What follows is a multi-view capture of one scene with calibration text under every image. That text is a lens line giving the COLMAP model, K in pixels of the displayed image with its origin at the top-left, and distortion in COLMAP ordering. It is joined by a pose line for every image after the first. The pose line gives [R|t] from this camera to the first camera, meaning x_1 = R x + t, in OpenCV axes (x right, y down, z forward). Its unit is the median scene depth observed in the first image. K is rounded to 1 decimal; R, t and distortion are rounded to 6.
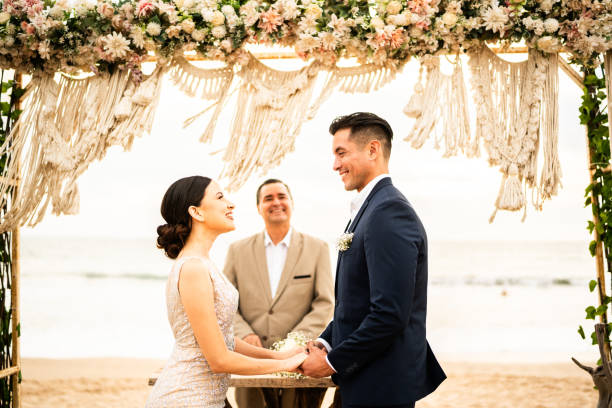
lens RADIAL K [[624.5, 0, 311.4], [0, 624.5, 212.0], [0, 0, 1]] dist [-0.082431, 0.000000]
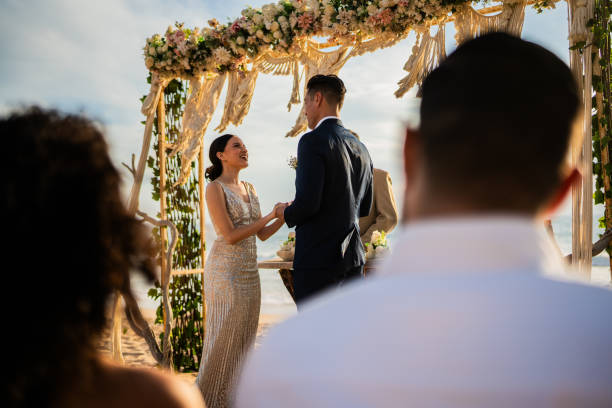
lens RADIAL K [[624.5, 0, 307.0], [0, 624.5, 200.3], [0, 0, 1]] dist [-0.082431, 0.000000]
pose [[0.872058, -0.049730, -0.486870, 0.628237], [0.056290, 0.998414, -0.001156, 0.116546], [0.486155, -0.026398, 0.873474, -0.293886]]
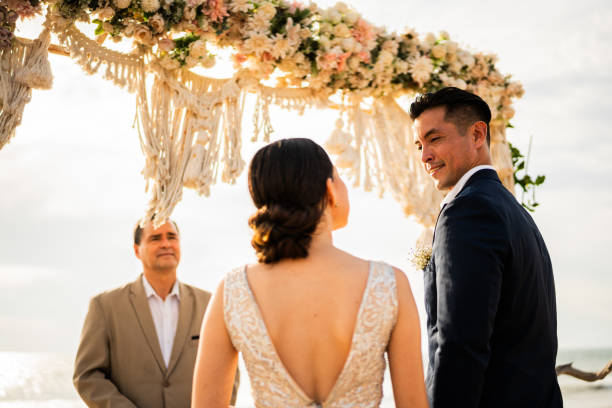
lens RADIAL K [[624.5, 0, 311.5], [0, 624.5, 189.5], [0, 0, 1]] dist [-0.082431, 0.000000]
pose [[0.836482, 0.124635, 0.533632, -0.362101], [-0.004762, 0.975409, -0.220351, 0.101866], [-0.547973, 0.181778, 0.816506, 0.307623]]
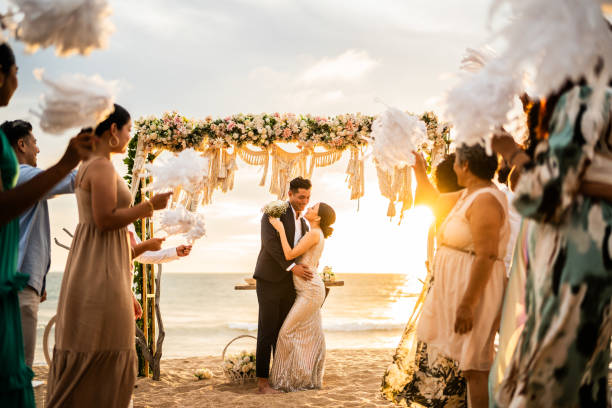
lens RADIAL K [[624.5, 0, 307.9], [0, 624.5, 199.2], [0, 0, 1]] dist [-0.082431, 0.000000]
pose [[0.994783, 0.003476, 0.101951, -0.222069], [-0.002211, 0.999919, -0.012521, -0.032266], [-0.101987, 0.012230, 0.994711, -1.314313]]
